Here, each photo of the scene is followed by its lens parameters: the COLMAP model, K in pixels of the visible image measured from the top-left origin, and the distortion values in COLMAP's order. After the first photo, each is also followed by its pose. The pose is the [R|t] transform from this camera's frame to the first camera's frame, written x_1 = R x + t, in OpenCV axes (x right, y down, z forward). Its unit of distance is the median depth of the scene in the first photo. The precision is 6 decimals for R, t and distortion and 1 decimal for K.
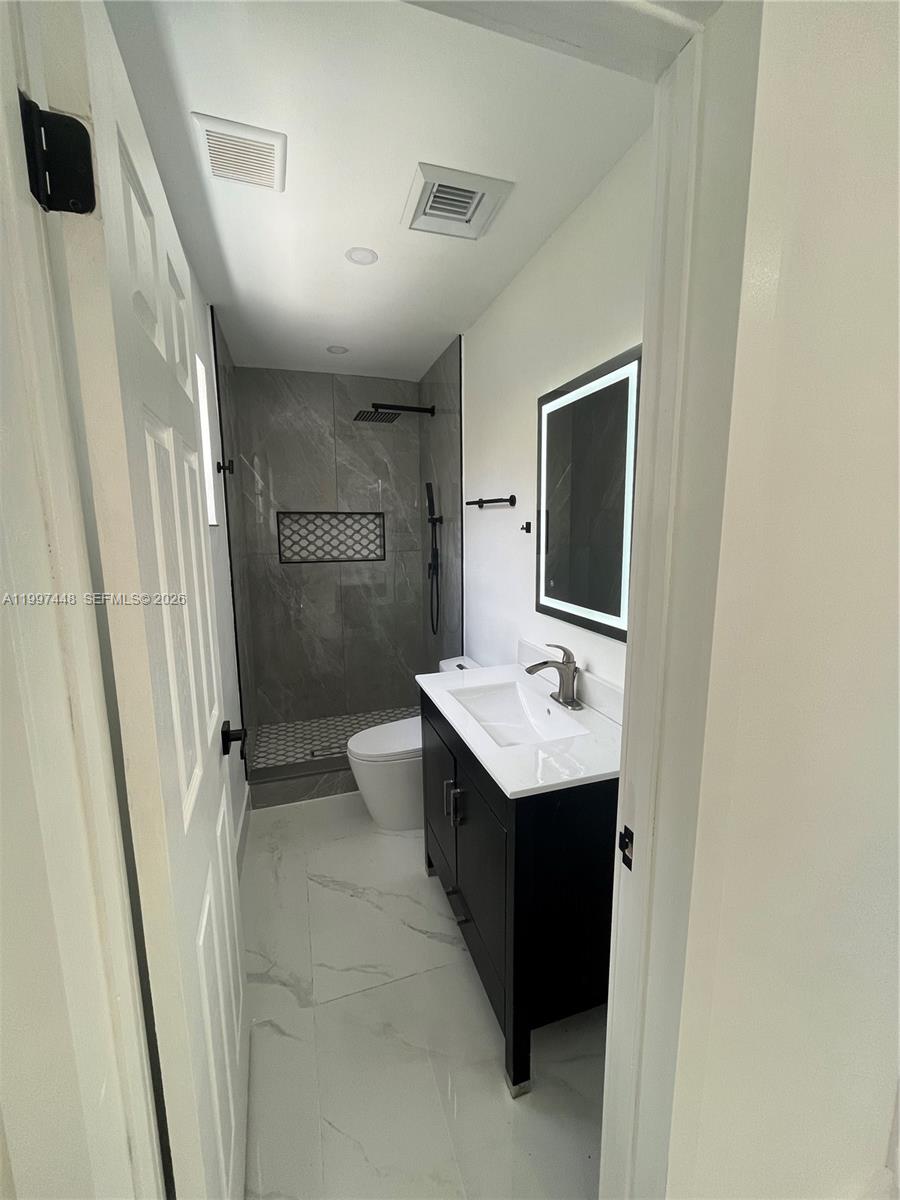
lens RADIAL K [[492.0, 0, 453.7], [0, 492.0, 601.5], [0, 0, 1]] dist [-0.000804, -0.000069]
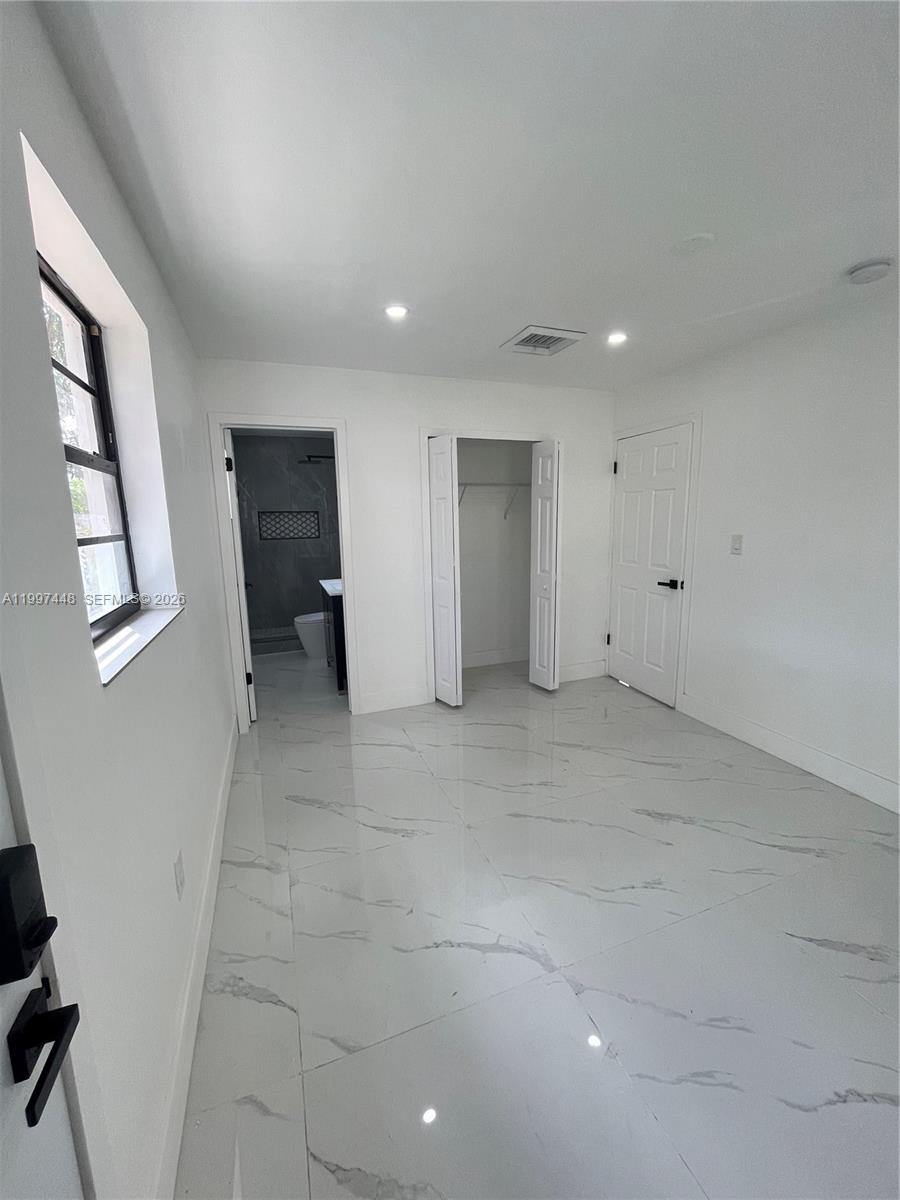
lens RADIAL K [[492.0, 0, 444.8], [0, 492.0, 598.7], [0, 0, 1]] dist [-0.000804, -0.000069]
pose [[0.999480, -0.016721, 0.027589, 0.259520], [0.016497, 0.999829, 0.008321, 0.128524], [-0.027723, -0.007861, 0.999585, -0.792466]]
